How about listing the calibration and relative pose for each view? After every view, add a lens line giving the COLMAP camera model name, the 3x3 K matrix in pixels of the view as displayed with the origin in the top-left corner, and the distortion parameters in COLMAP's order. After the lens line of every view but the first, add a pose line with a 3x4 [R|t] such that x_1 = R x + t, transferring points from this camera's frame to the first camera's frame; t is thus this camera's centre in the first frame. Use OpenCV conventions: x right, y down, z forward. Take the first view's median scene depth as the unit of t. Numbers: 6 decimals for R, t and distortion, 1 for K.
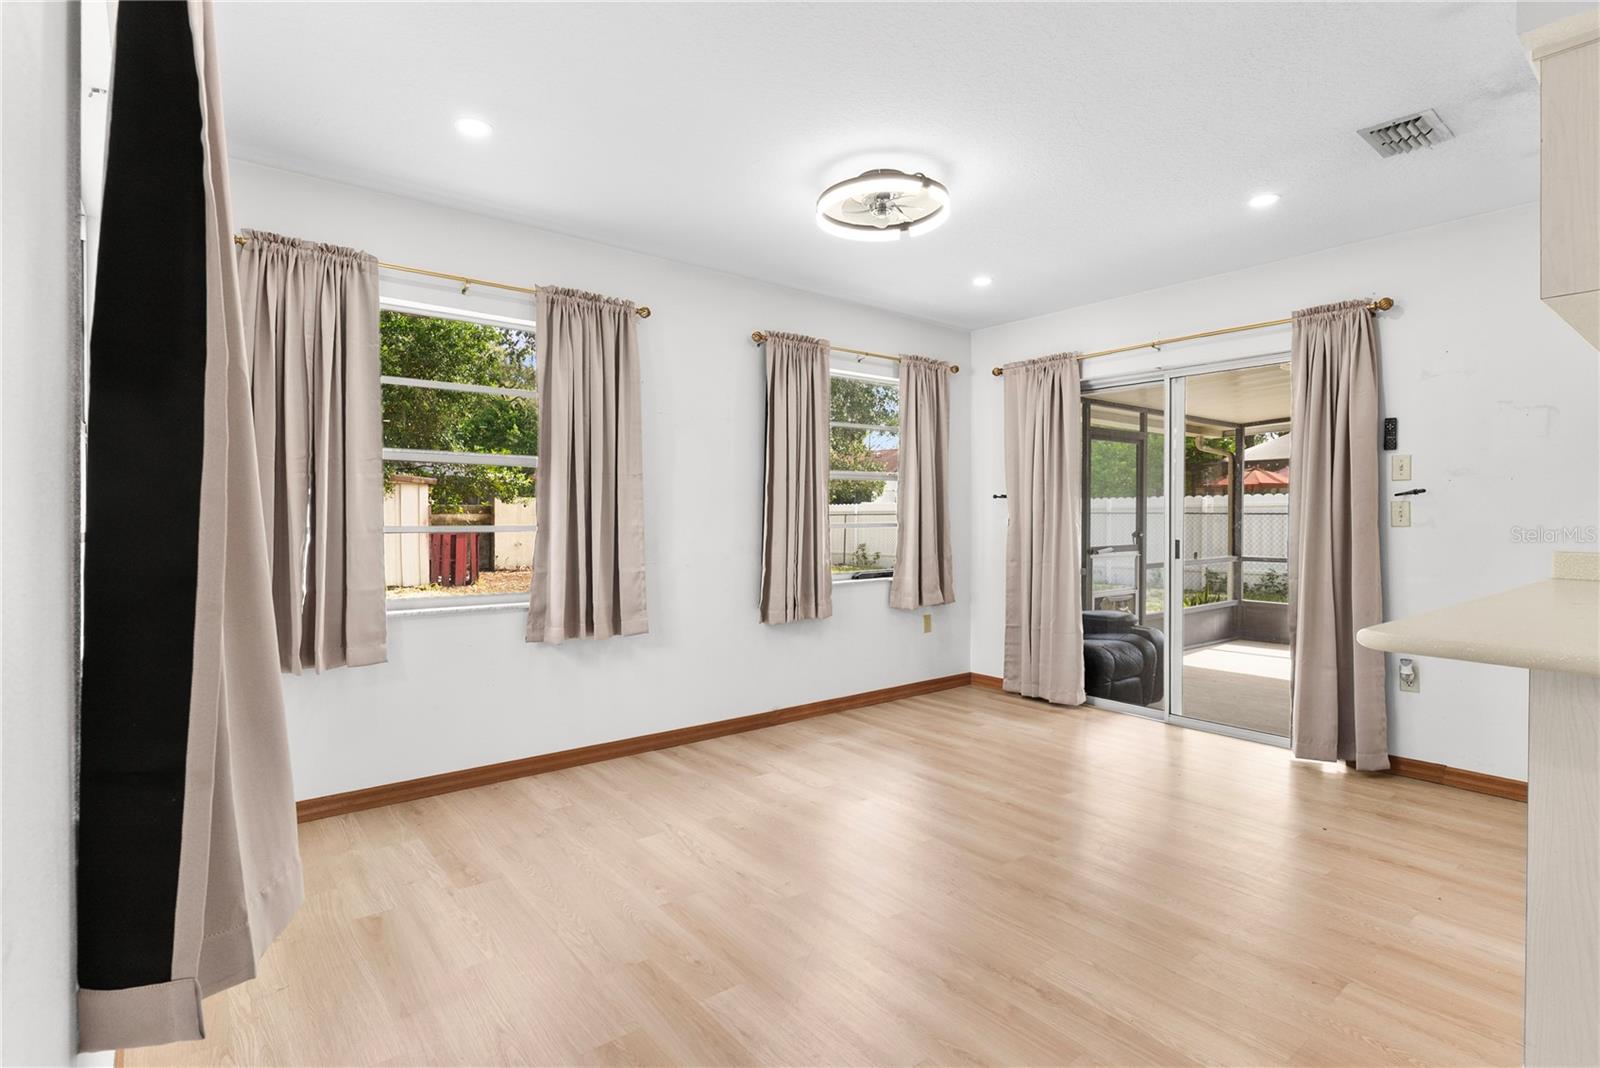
lens RADIAL K [[774.6, 0, 806.2], [0, 774.6, 531.1], [0, 0, 1]] dist [0.004394, -0.001727]
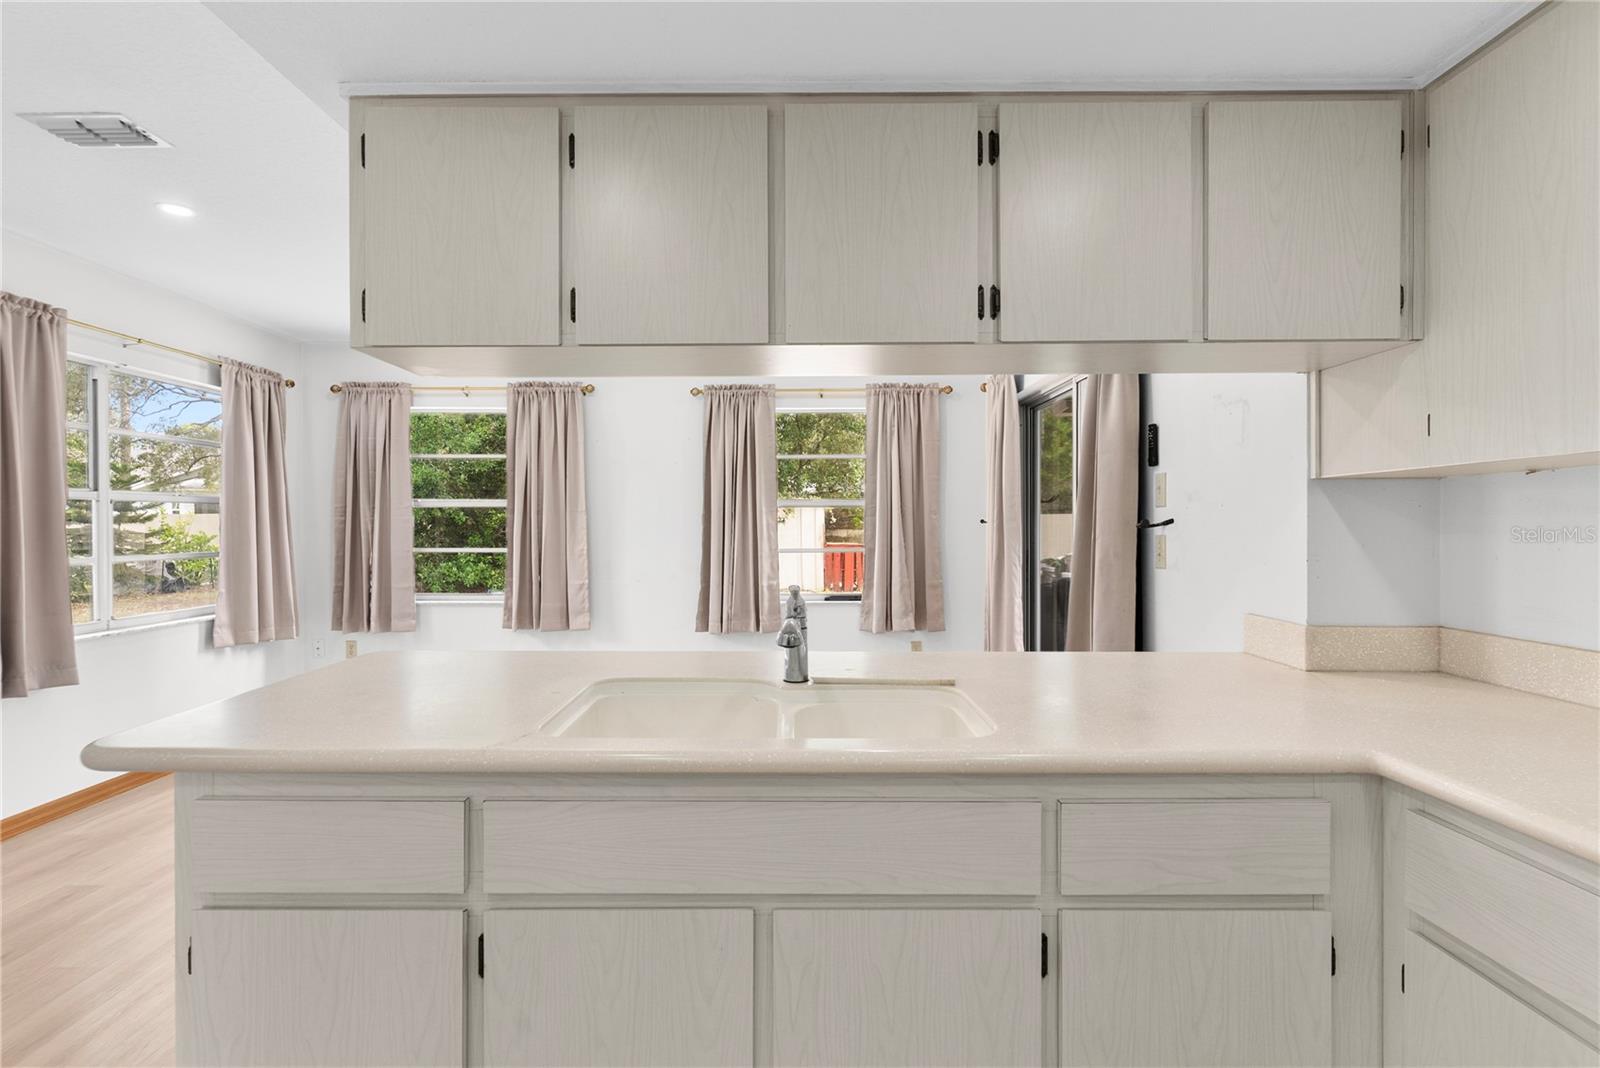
lens RADIAL K [[774.6, 0, 814.7], [0, 774.6, 529.3], [0, 0, 1]] dist [0.004394, -0.001727]
pose [[0.781329, 0.003874, -0.624108, 0.965053], [-0.015355, 0.999797, -0.013017, -0.028583], [0.623931, 0.019754, 0.781230, 0.210040]]
